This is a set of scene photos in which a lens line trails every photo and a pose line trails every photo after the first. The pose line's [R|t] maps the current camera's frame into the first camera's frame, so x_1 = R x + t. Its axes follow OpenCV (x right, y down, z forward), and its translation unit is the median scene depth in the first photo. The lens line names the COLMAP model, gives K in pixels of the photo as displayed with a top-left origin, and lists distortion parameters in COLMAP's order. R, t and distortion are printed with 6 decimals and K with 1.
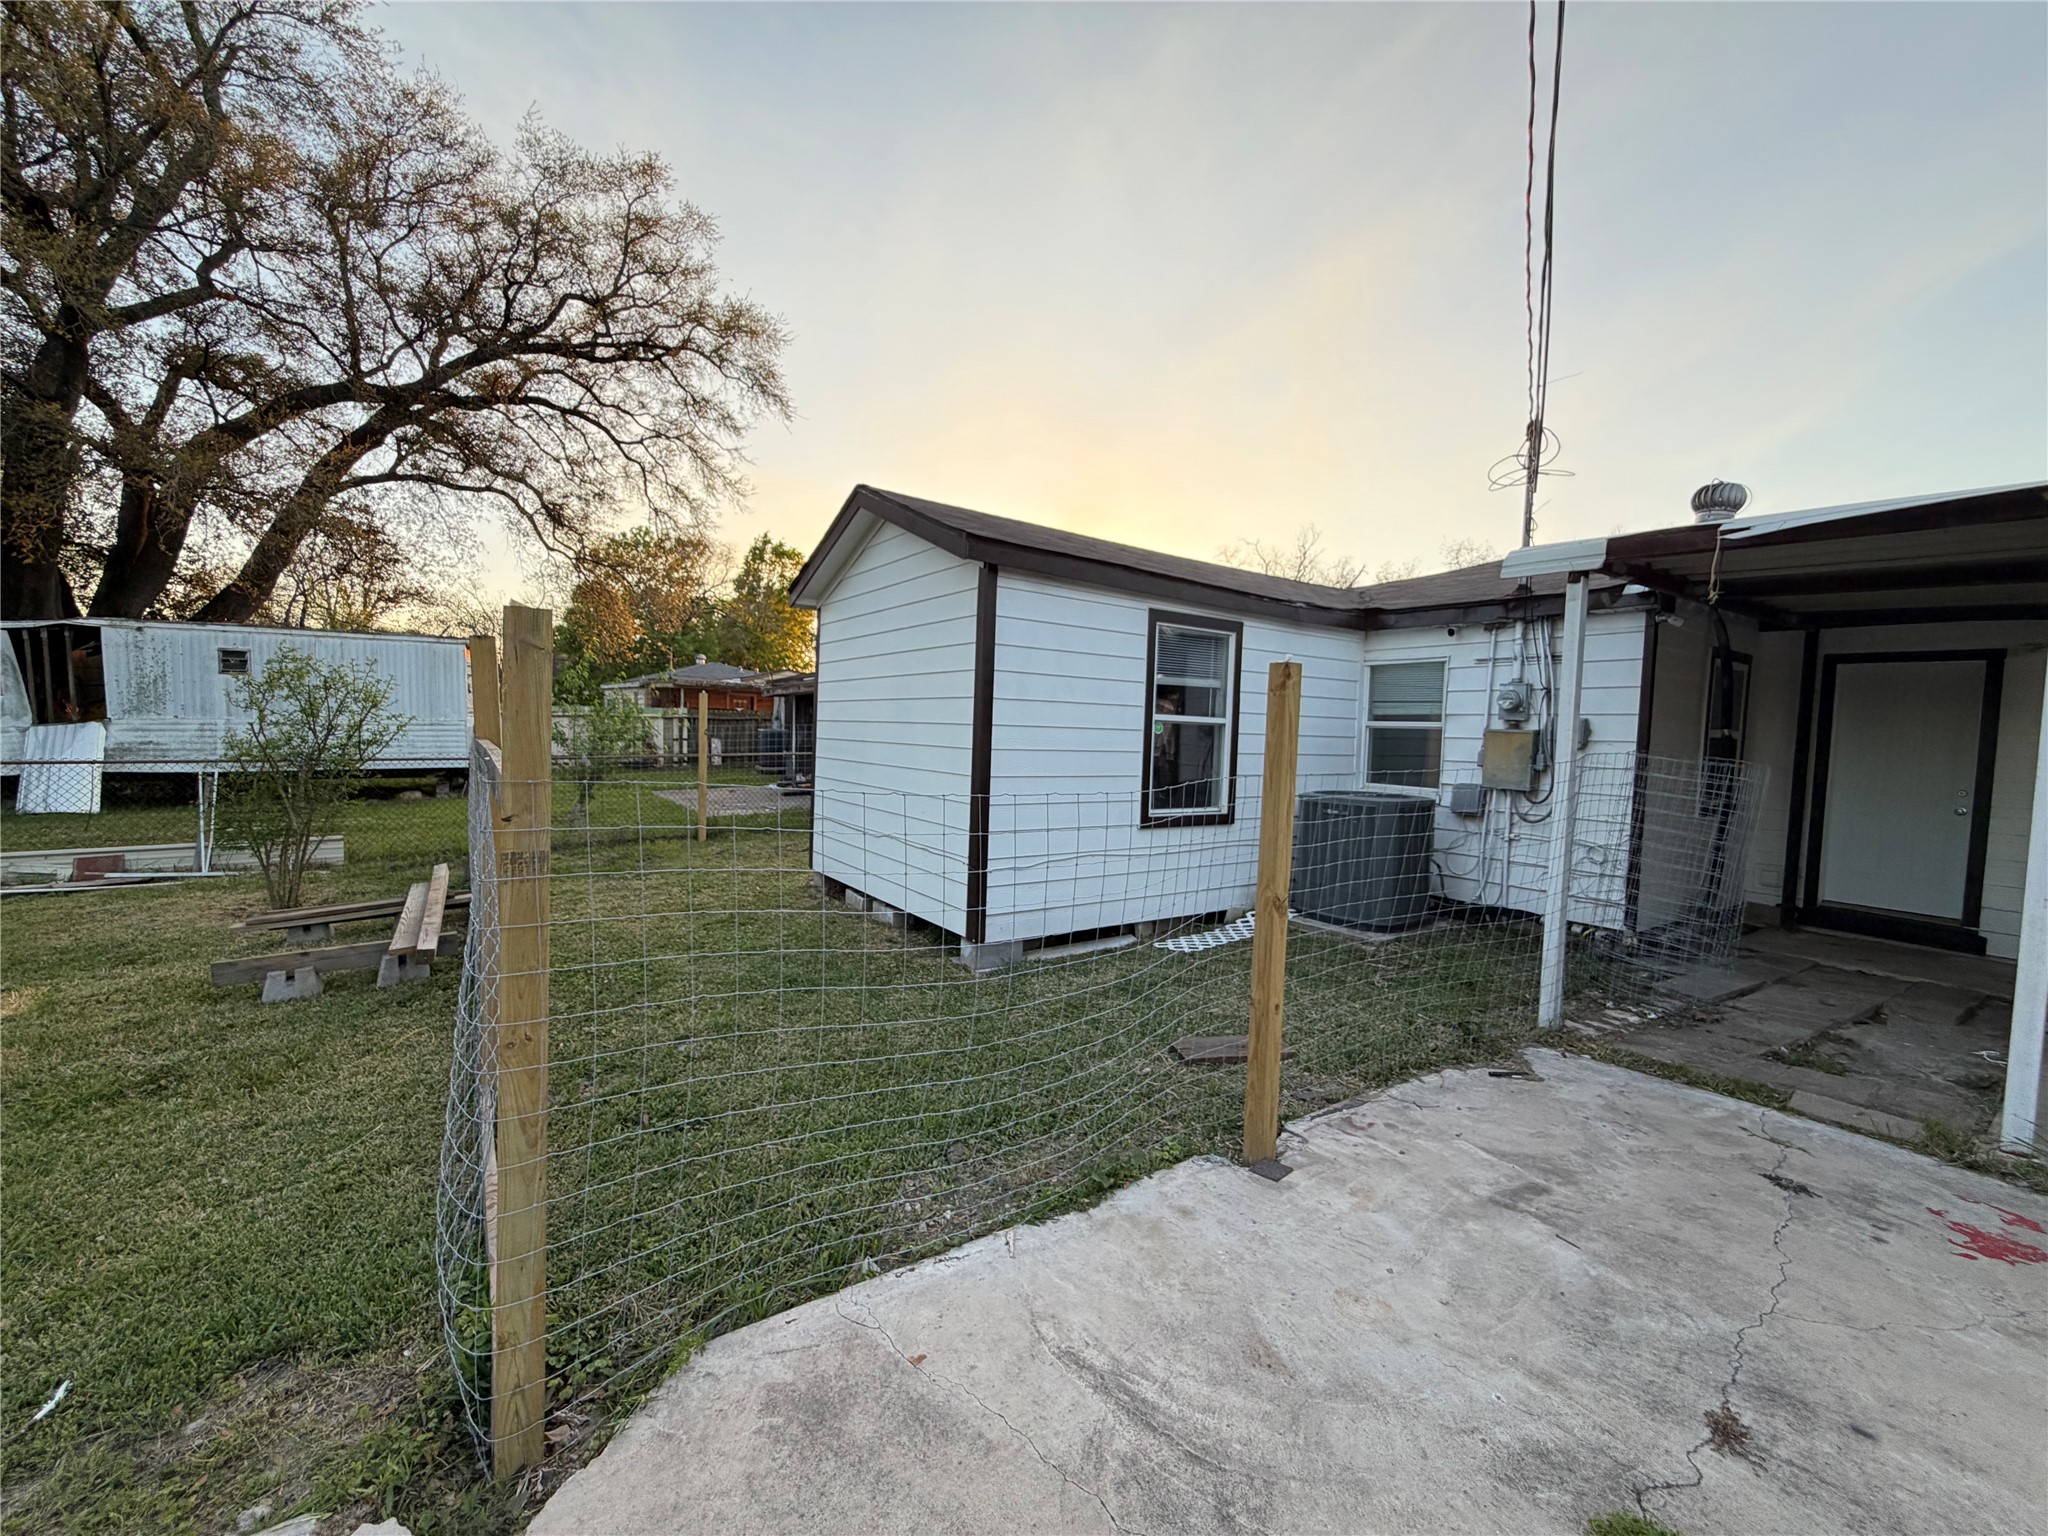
lens RADIAL K [[822.9, 0, 1029.9], [0, 822.9, 773.4], [0, 0, 1]] dist [0.003305, 0.000026]
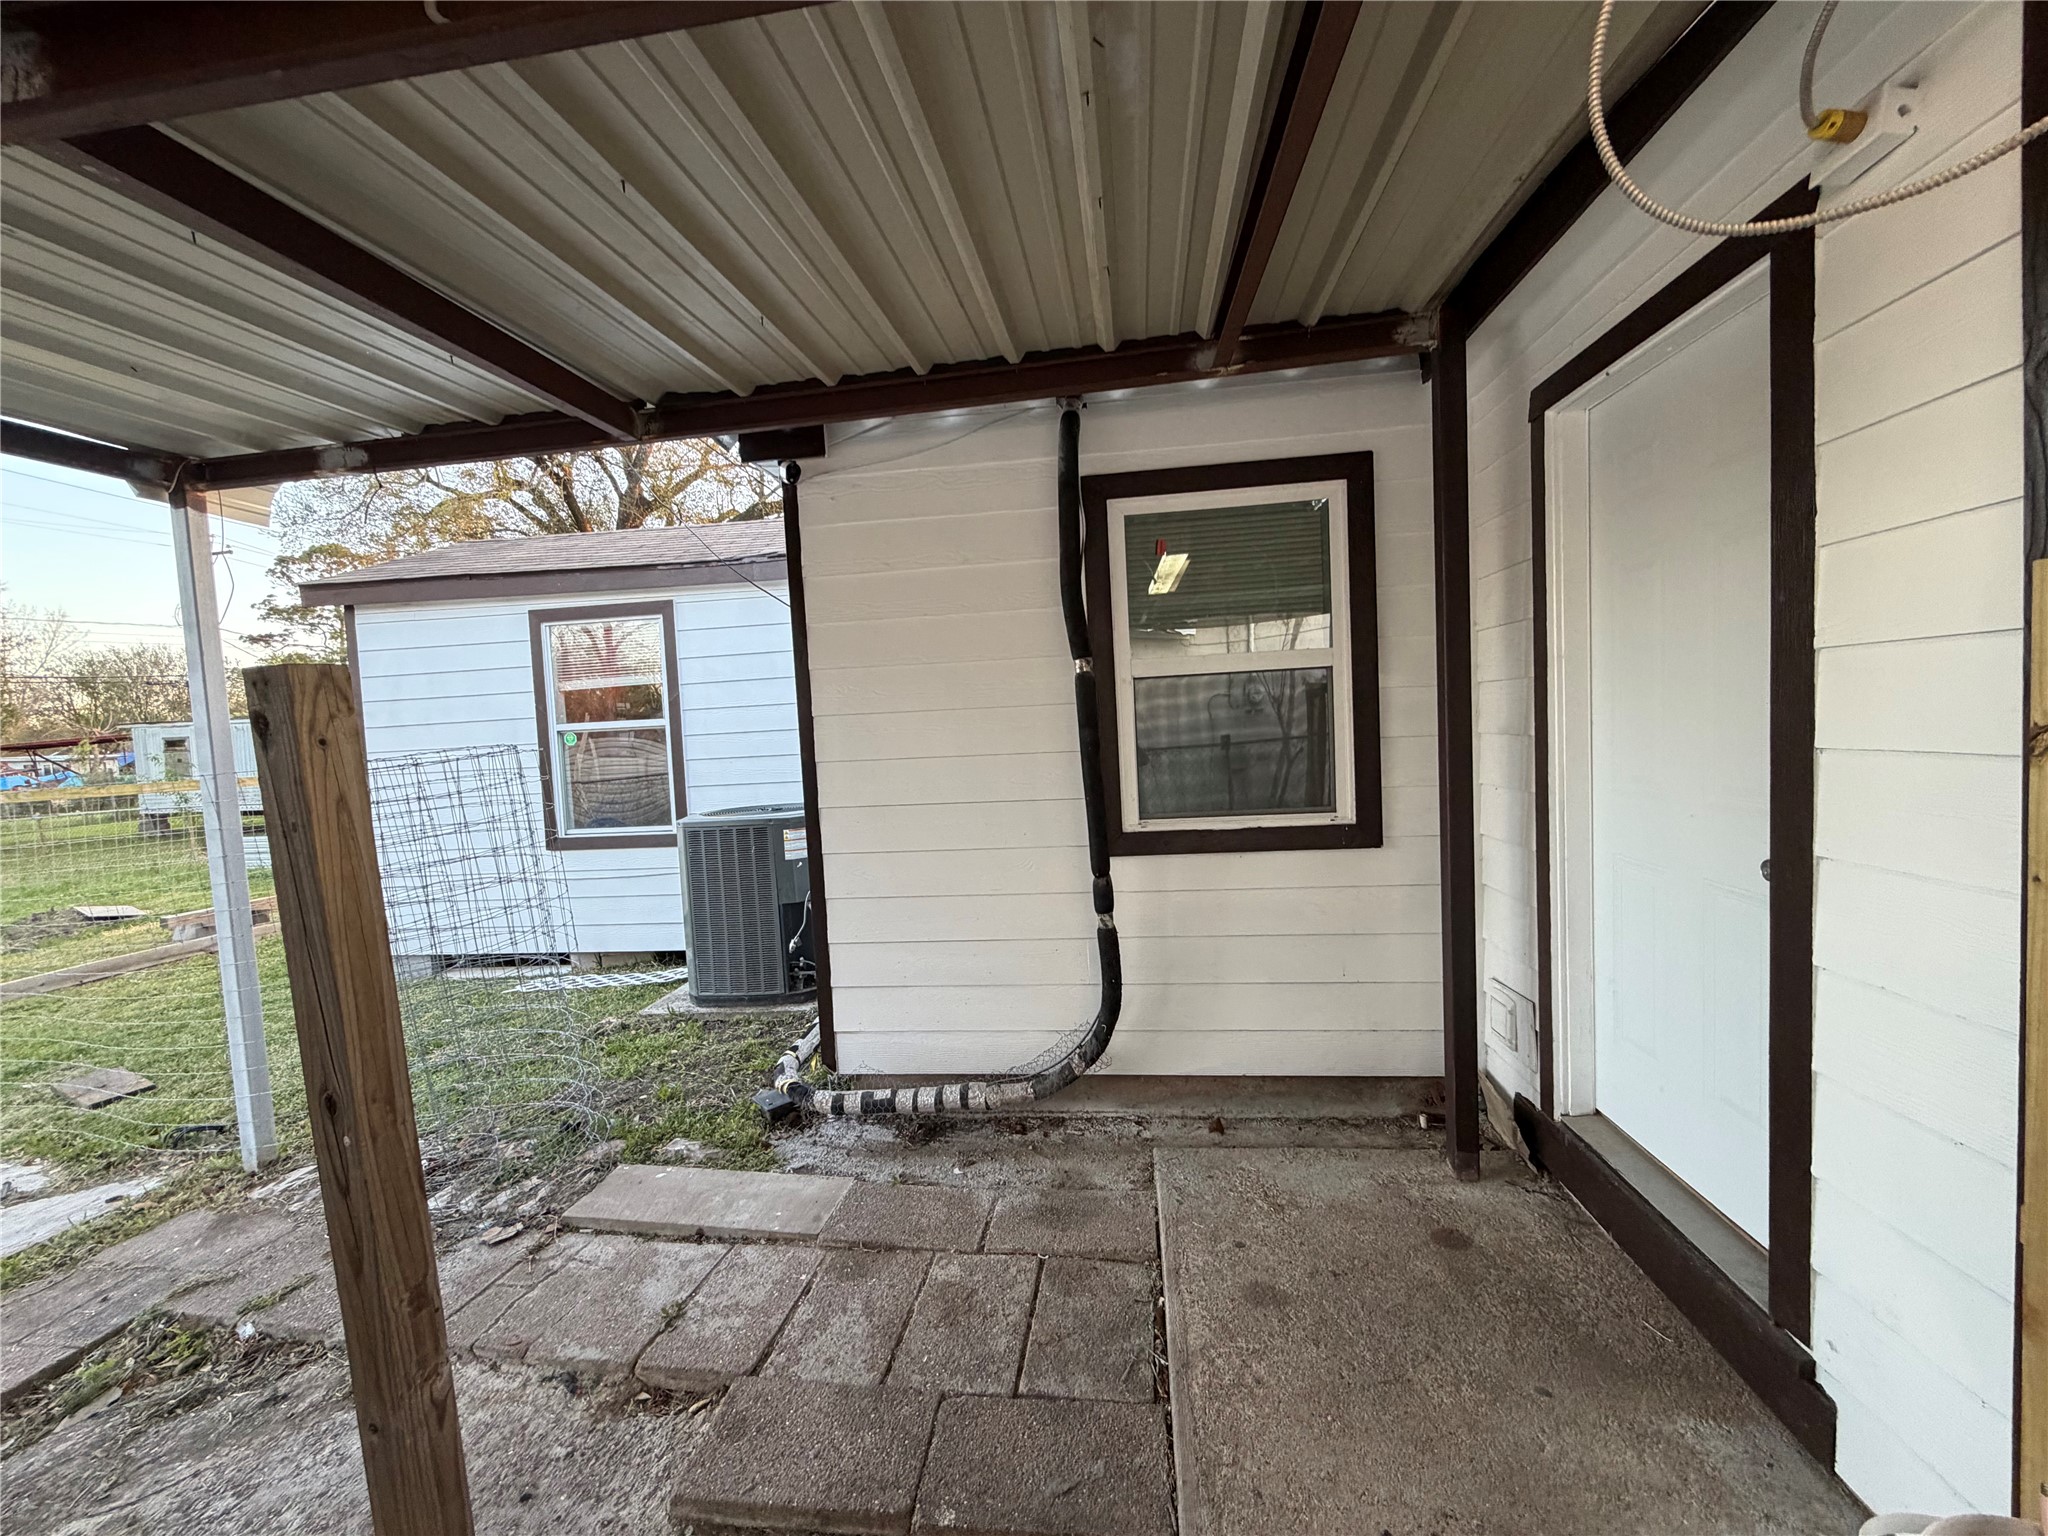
lens RADIAL K [[822.9, 0, 1027.3], [0, 822.9, 779.8], [0, 0, 1]] dist [0.003305, 0.000026]
pose [[0.745897, -0.031273, -0.665326, 1.135489], [0.038065, 0.999266, -0.004295, 0.012463], [0.664972, -0.022122, 0.746540, 0.662620]]
